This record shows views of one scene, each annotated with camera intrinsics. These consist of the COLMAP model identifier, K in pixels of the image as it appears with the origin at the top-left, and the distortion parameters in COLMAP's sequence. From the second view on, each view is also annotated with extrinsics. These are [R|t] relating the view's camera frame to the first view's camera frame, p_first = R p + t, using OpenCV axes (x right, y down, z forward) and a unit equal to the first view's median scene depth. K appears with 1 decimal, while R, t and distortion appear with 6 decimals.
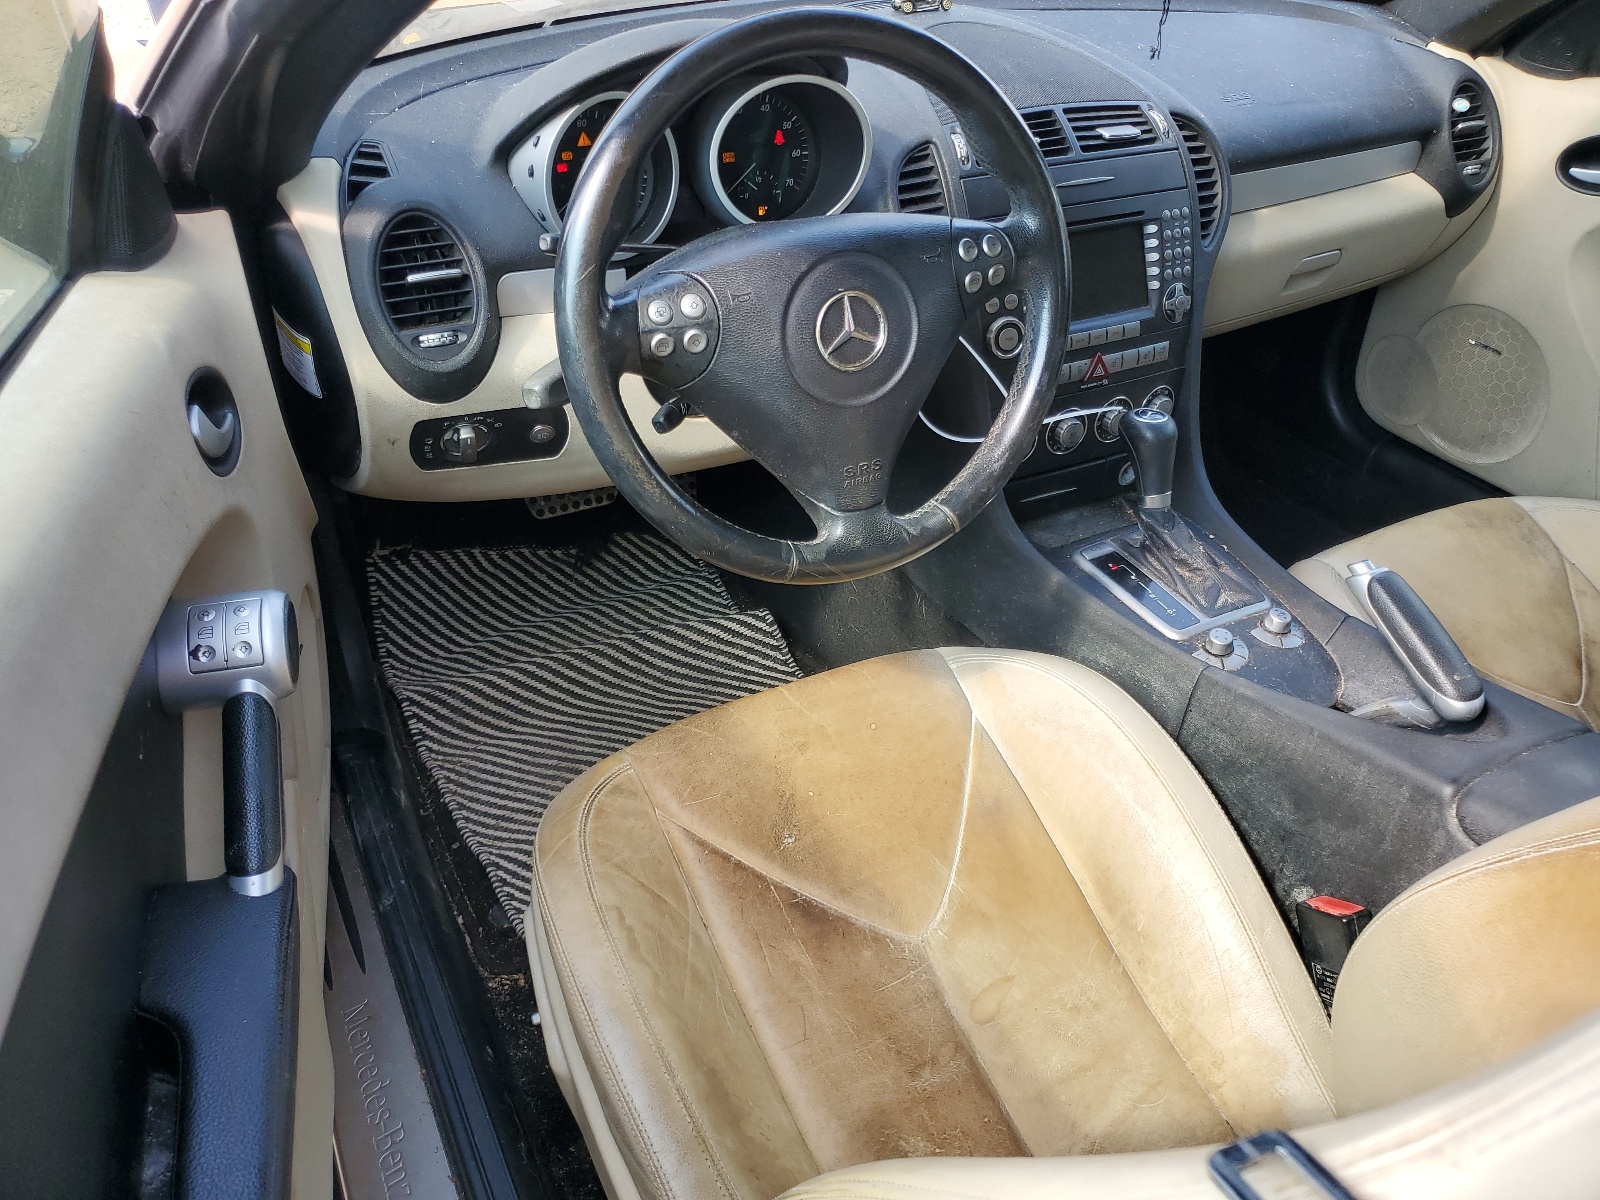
lens RADIAL K [[1281.9, 0, 800.0], [0, 1281.9, 600.0], [0, 0, 1]] dist [-0.006821, 0.000448]
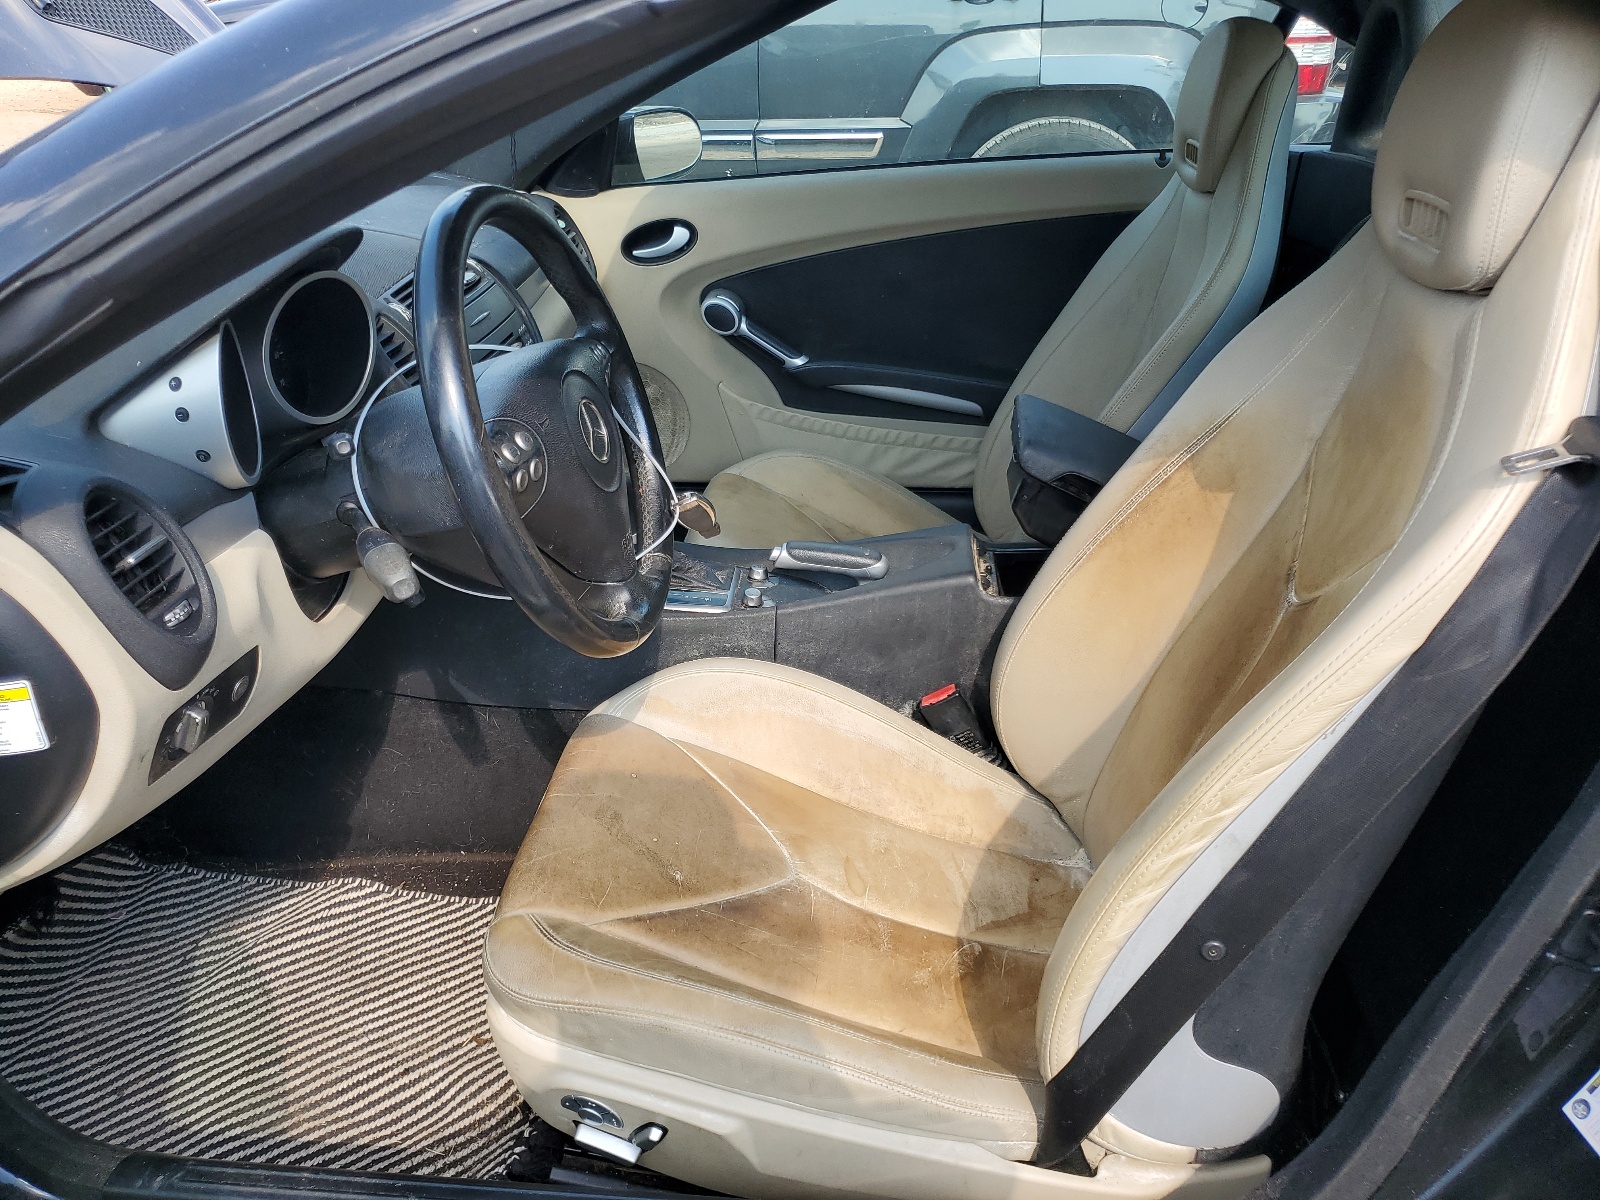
lens RADIAL K [[1281.9, 0, 800.0], [0, 1281.9, 600.0], [0, 0, 1]] dist [-0.006821, 0.000448]
pose [[0.505294, -0.385939, 0.771835, -0.764359], [0.493314, 0.863047, 0.108591, -0.096716], [-0.708039, 0.325886, 0.626481, 0.139718]]
